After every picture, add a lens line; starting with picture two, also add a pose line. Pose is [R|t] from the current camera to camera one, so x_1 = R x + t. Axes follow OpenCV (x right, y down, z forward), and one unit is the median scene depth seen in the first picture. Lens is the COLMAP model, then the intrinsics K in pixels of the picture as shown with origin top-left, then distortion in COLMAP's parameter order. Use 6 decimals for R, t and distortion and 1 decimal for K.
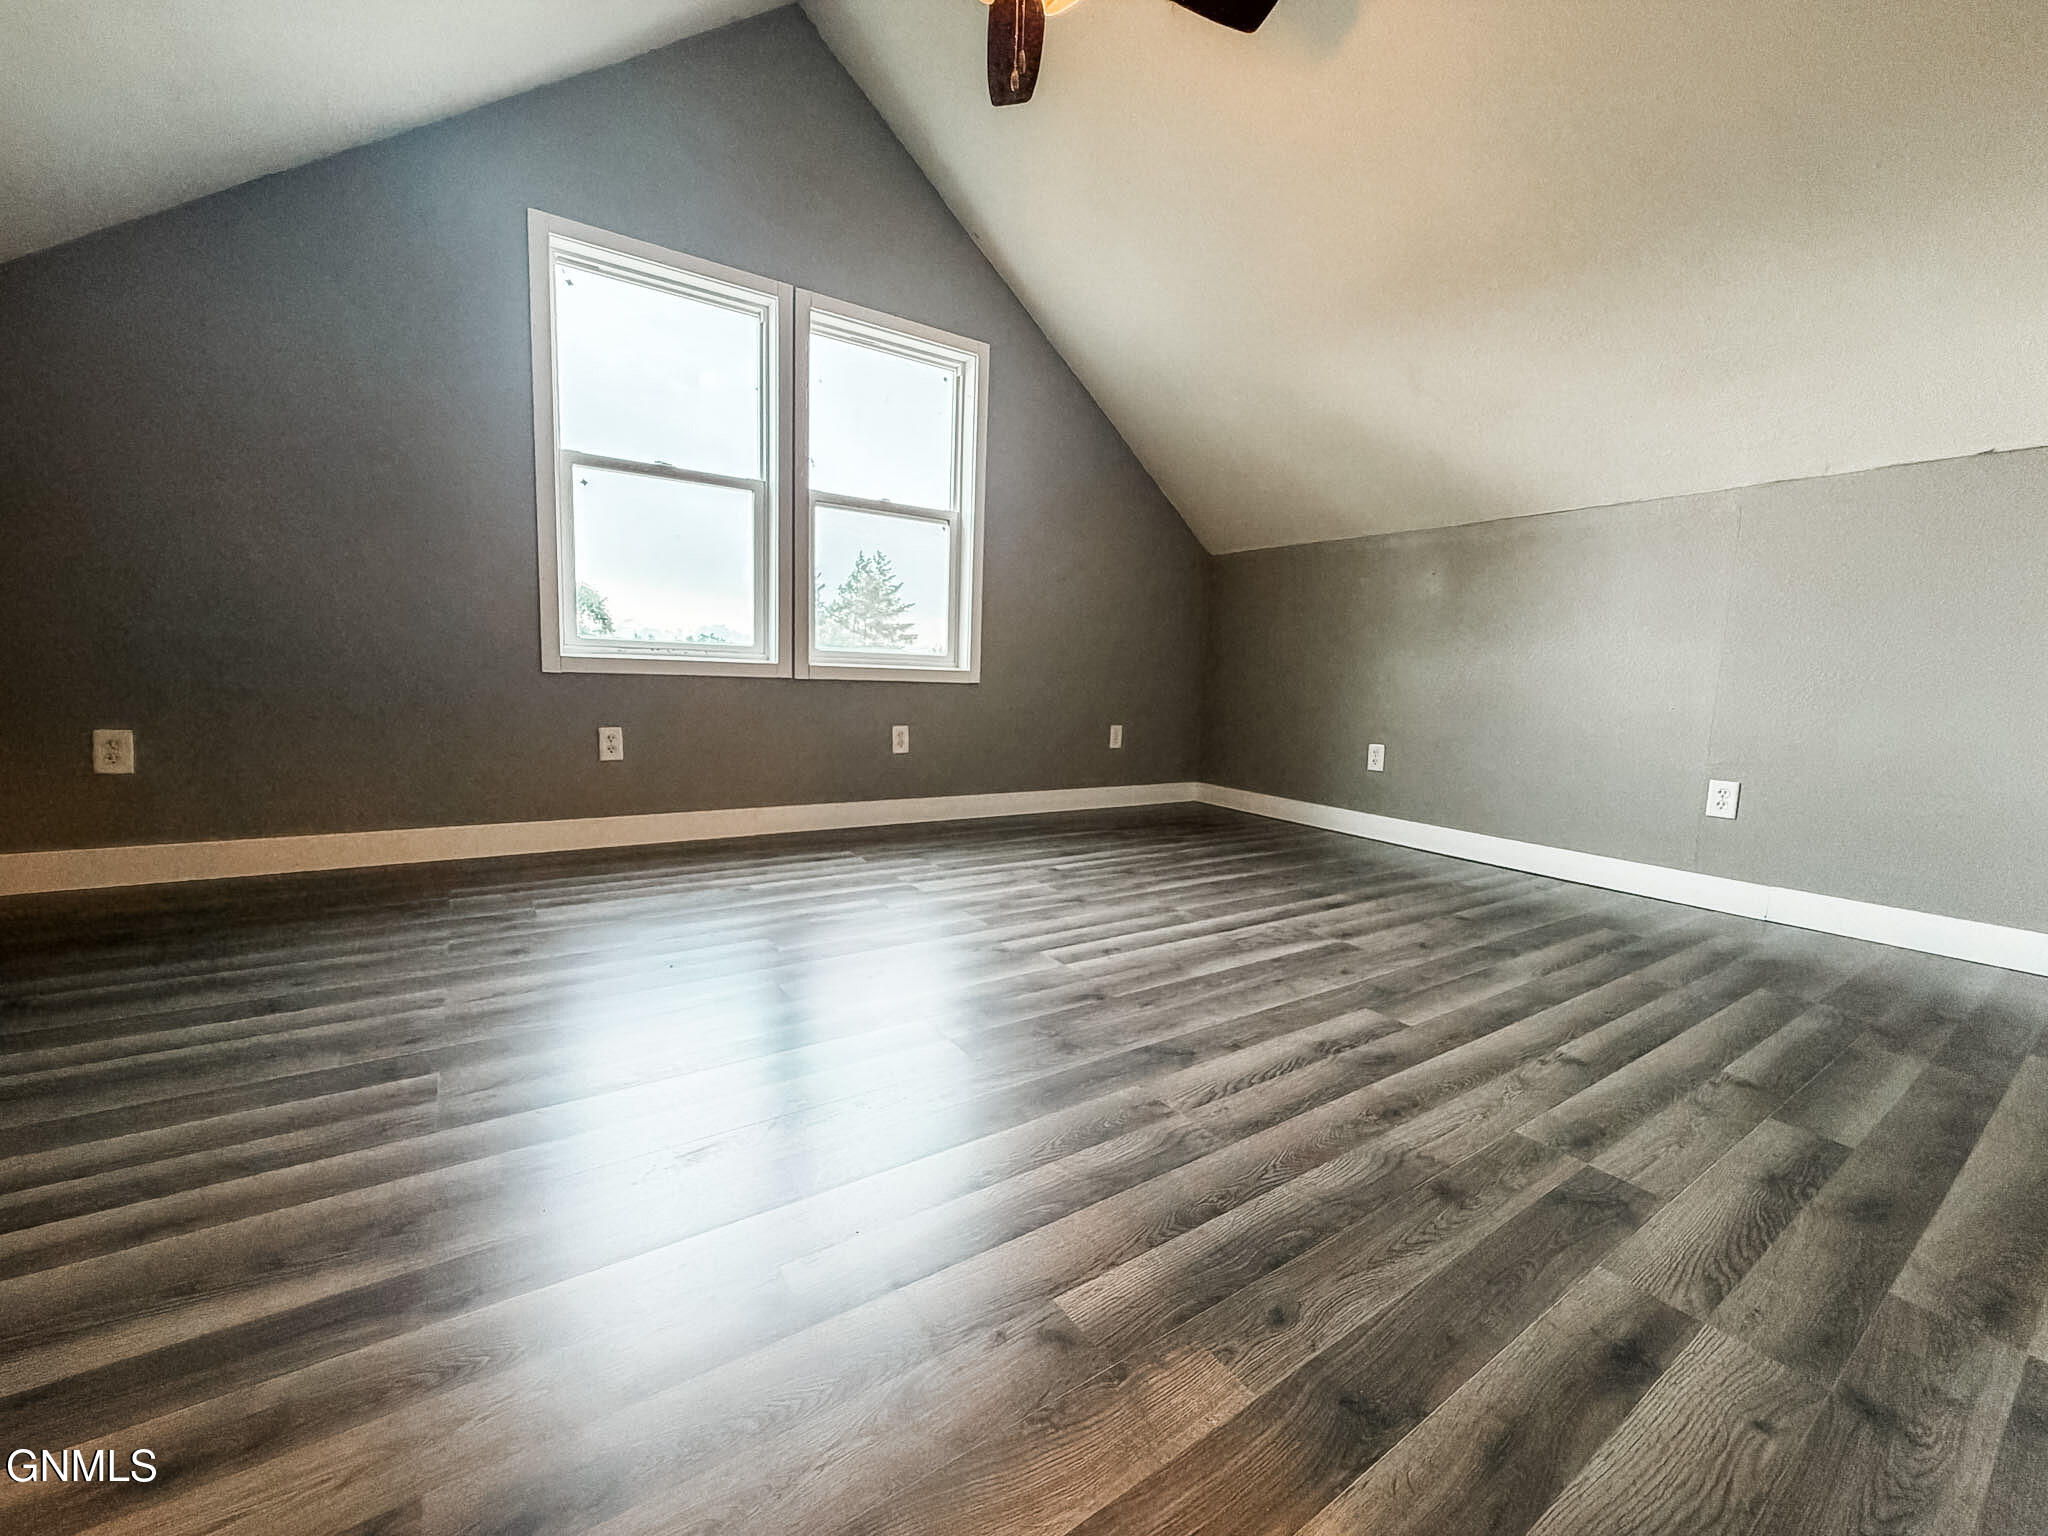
lens RADIAL K [[819.8, 0, 1018.5], [0, 819.8, 765.7], [0, 0, 1]] dist [0.000793, -0.000504]
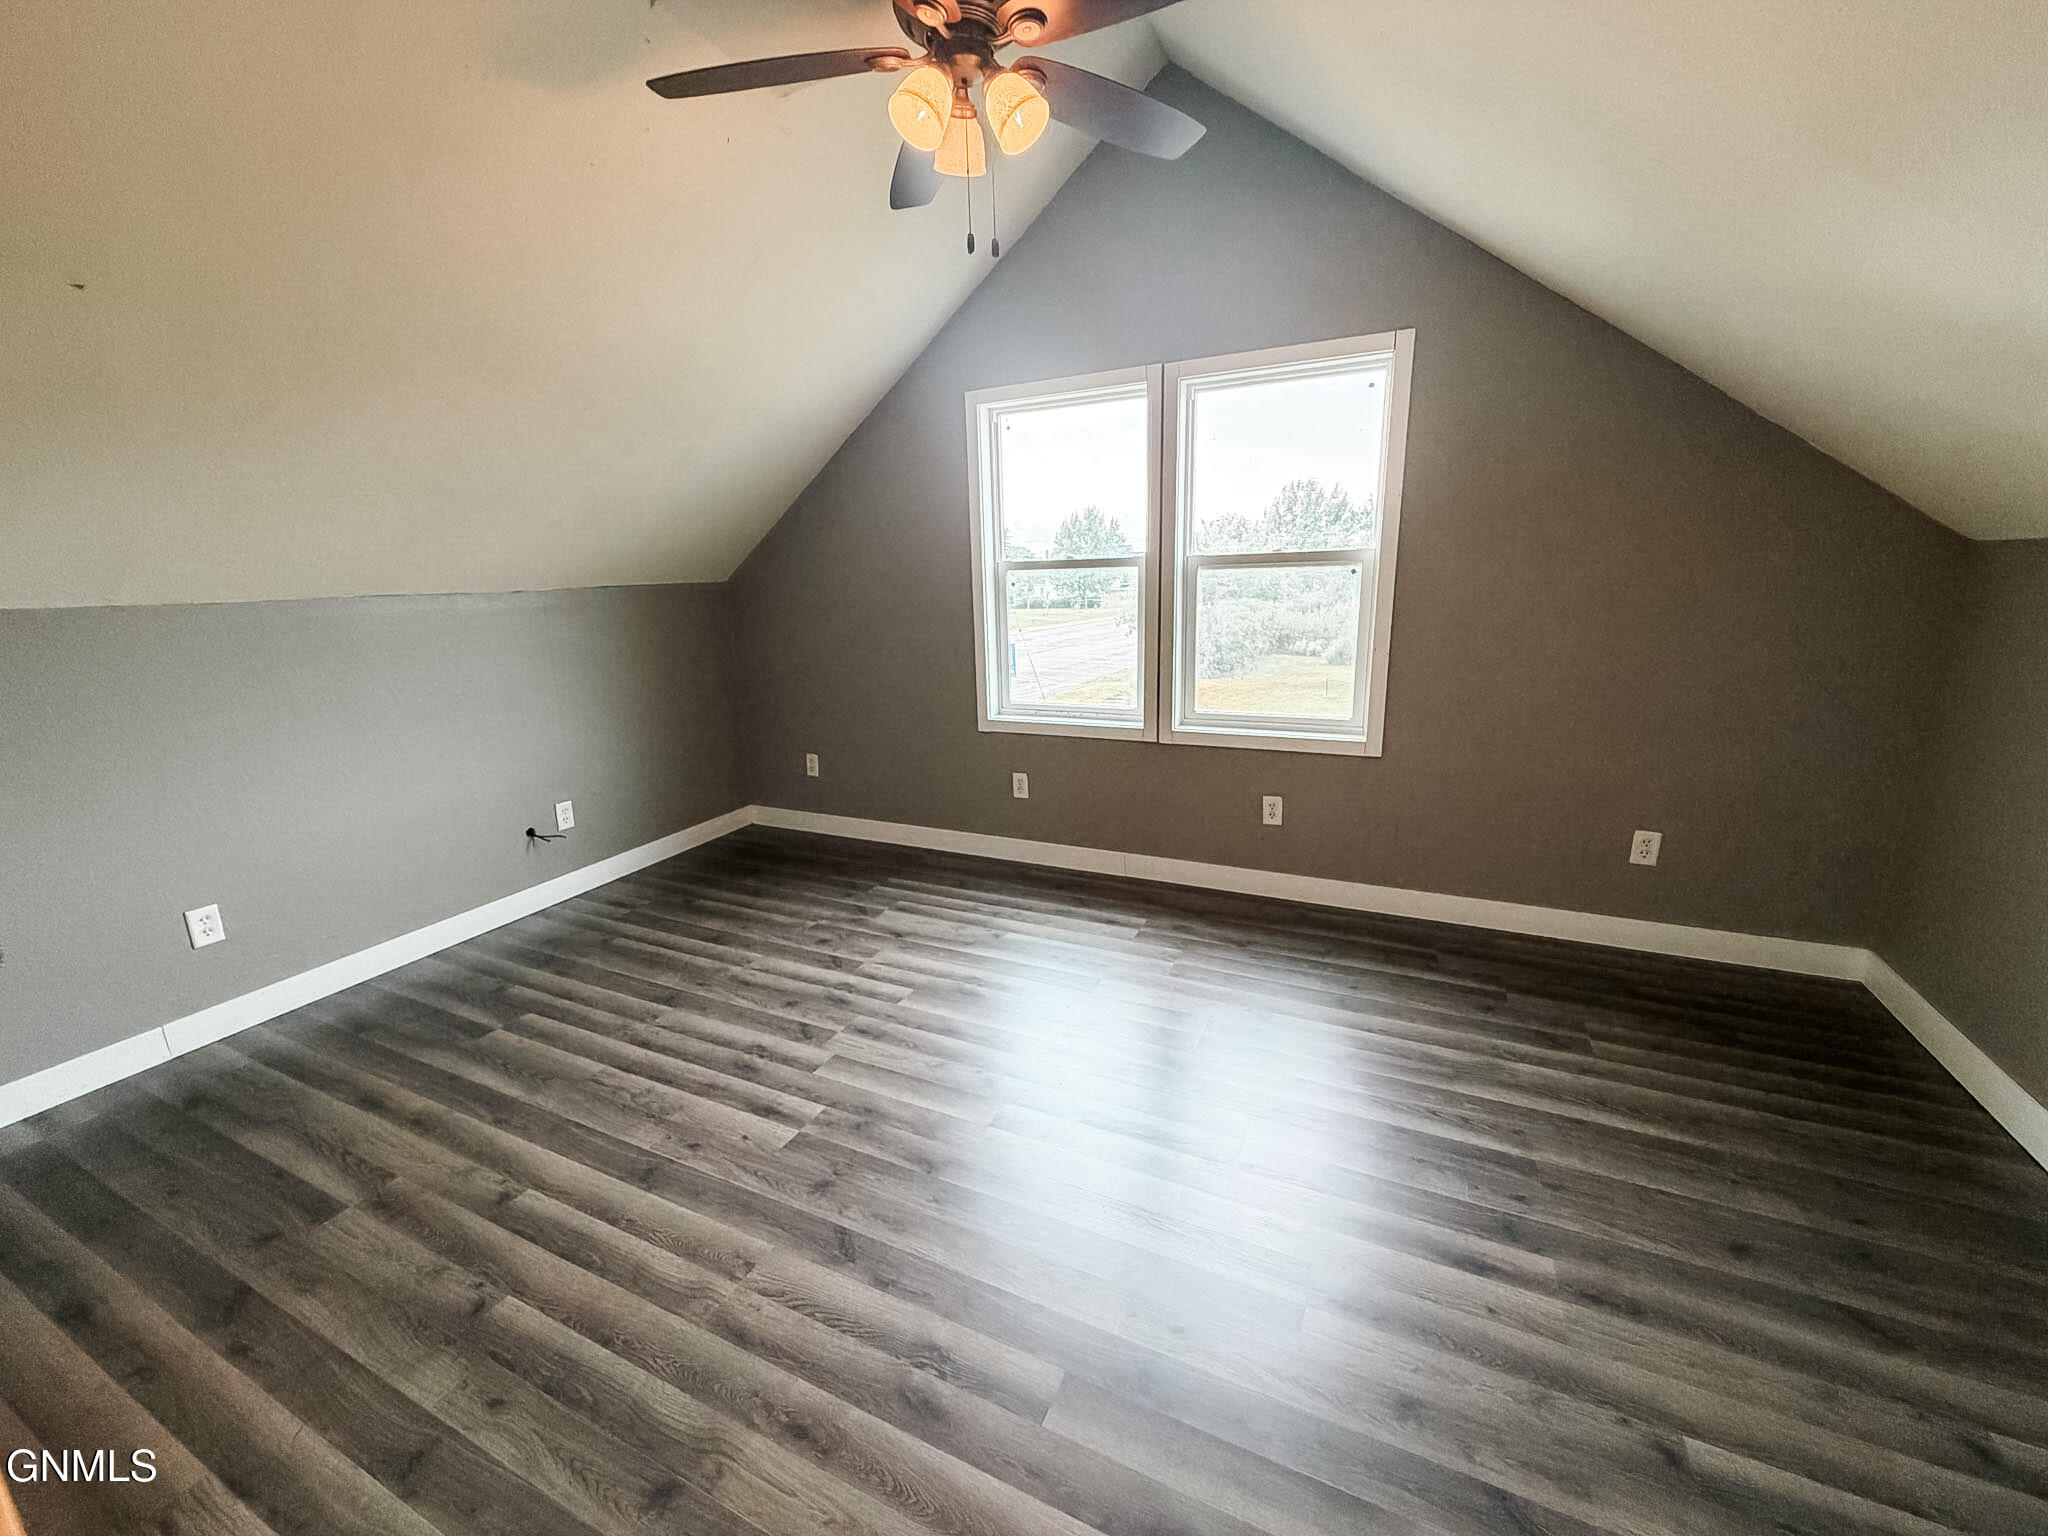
lens RADIAL K [[816.5, 0, 1017.7], [0, 816.5, 768.1], [0, 0, 1]] dist [-0.001002, 0.000720]
pose [[0.497485, 0.155973, -0.853335, 0.883010], [-0.048773, 0.987176, 0.152003, -0.367241], [0.866101, -0.034000, 0.498712, 0.509366]]
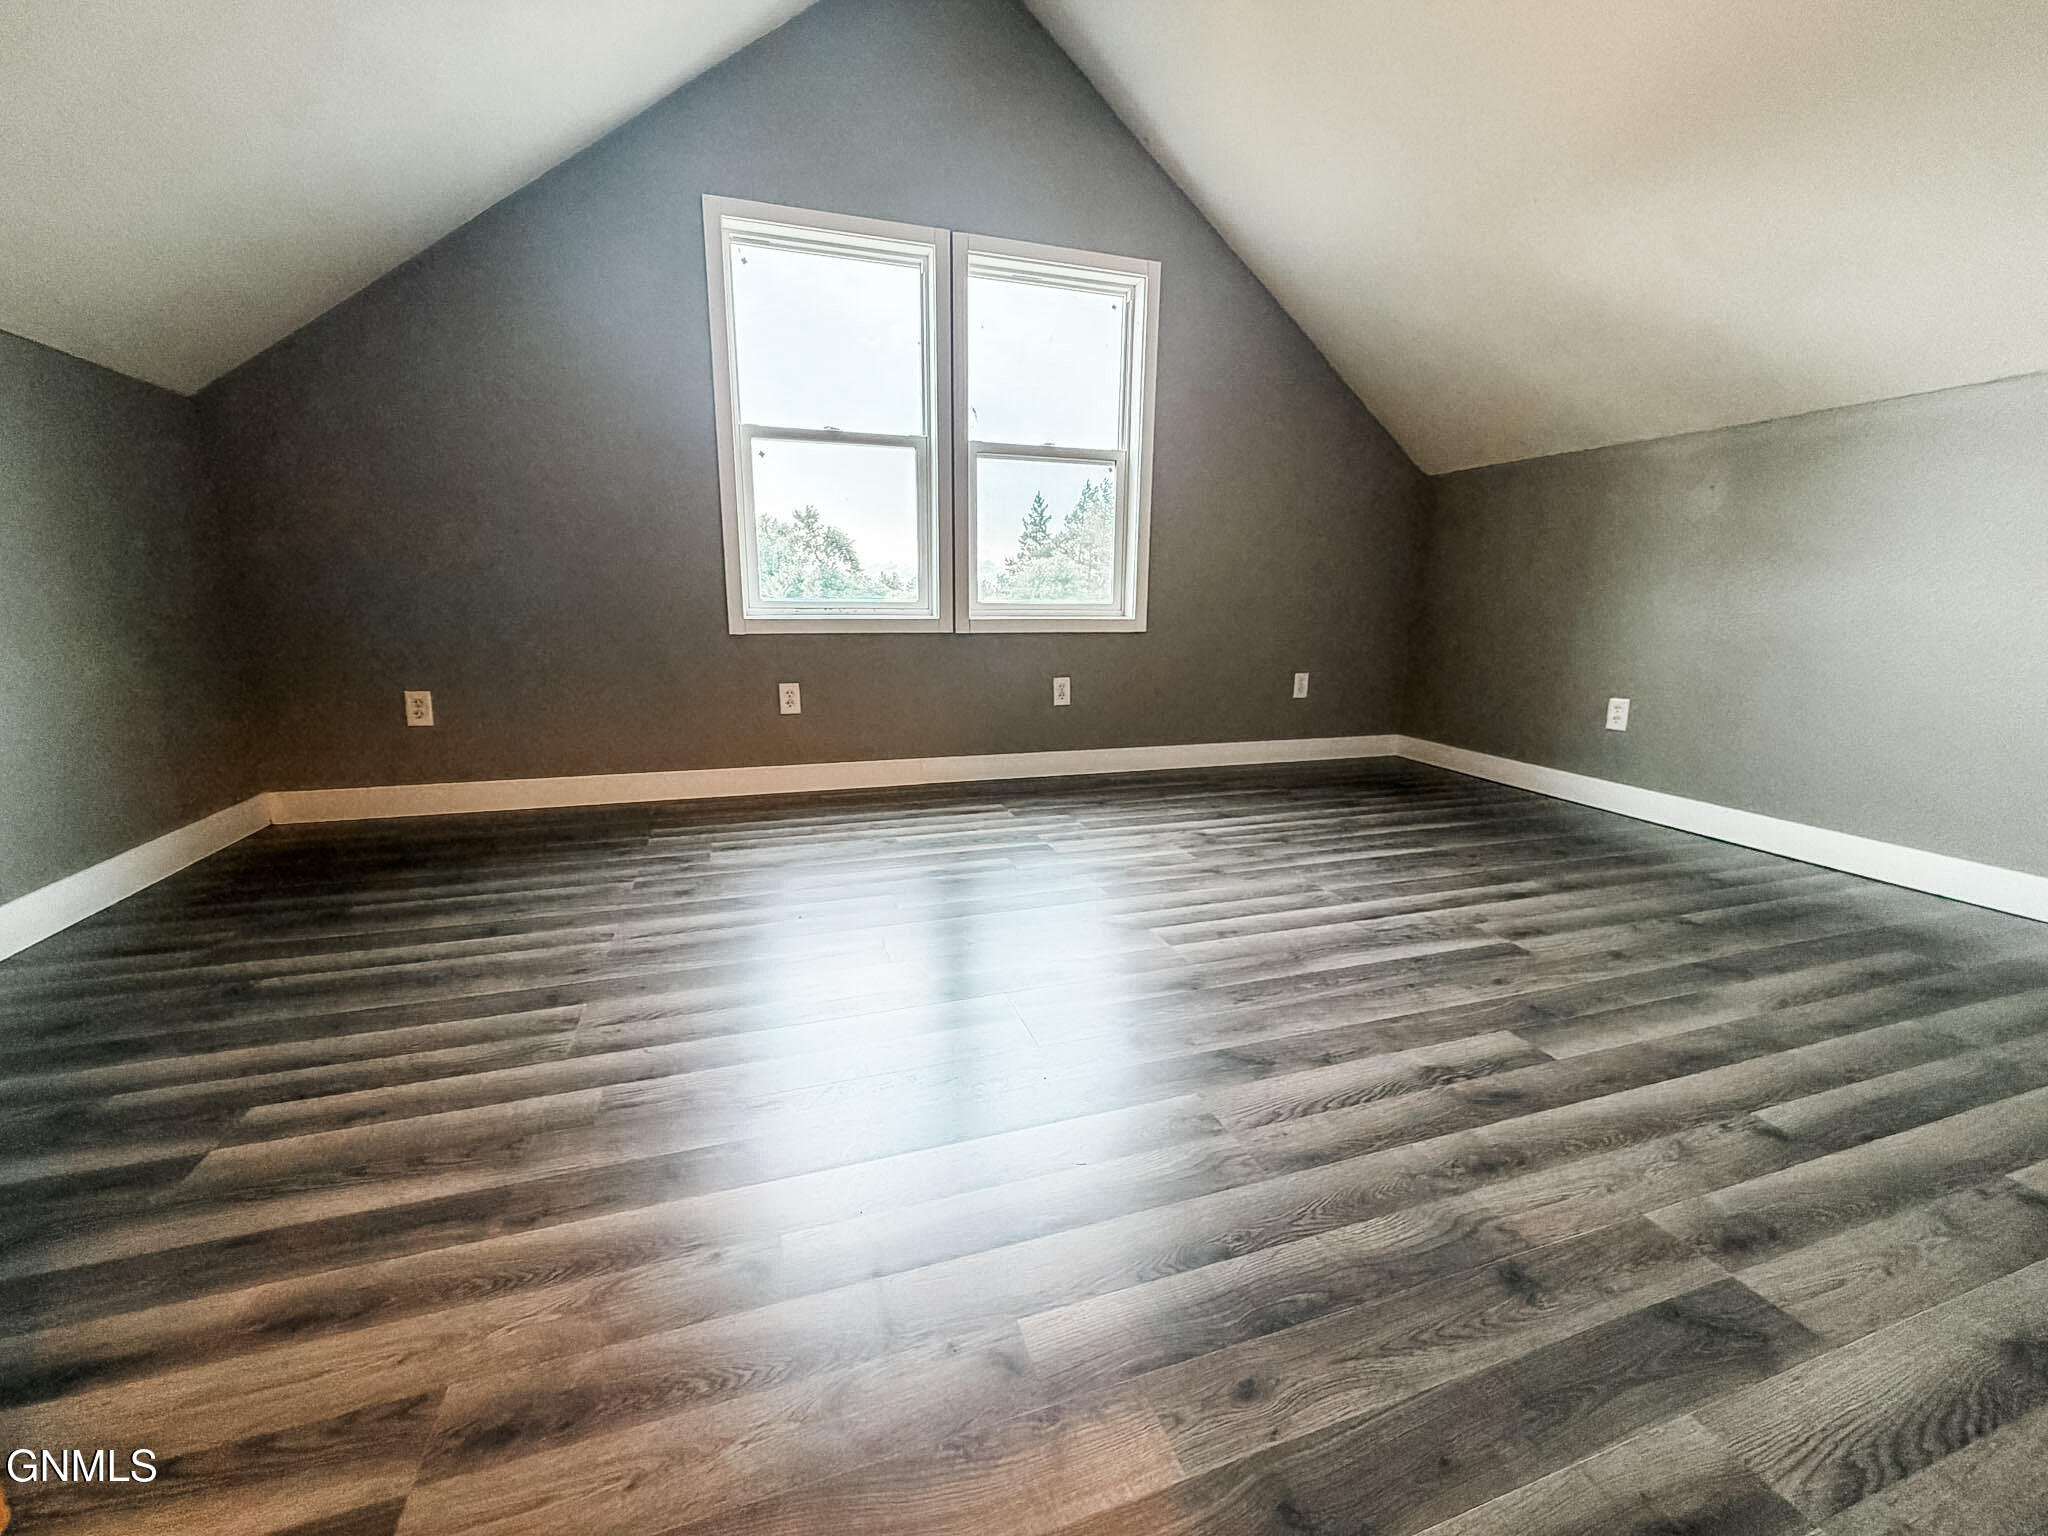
lens RADIAL K [[816.5, 0, 1017.7], [0, 816.5, 768.1], [0, 0, 1]] dist [-0.001002, 0.000720]
pose [[0.962289, 0.029398, -0.270437, 0.133733], [-0.005421, 0.996018, 0.088983, -0.048261], [0.271976, -0.084161, 0.958617, 0.048592]]
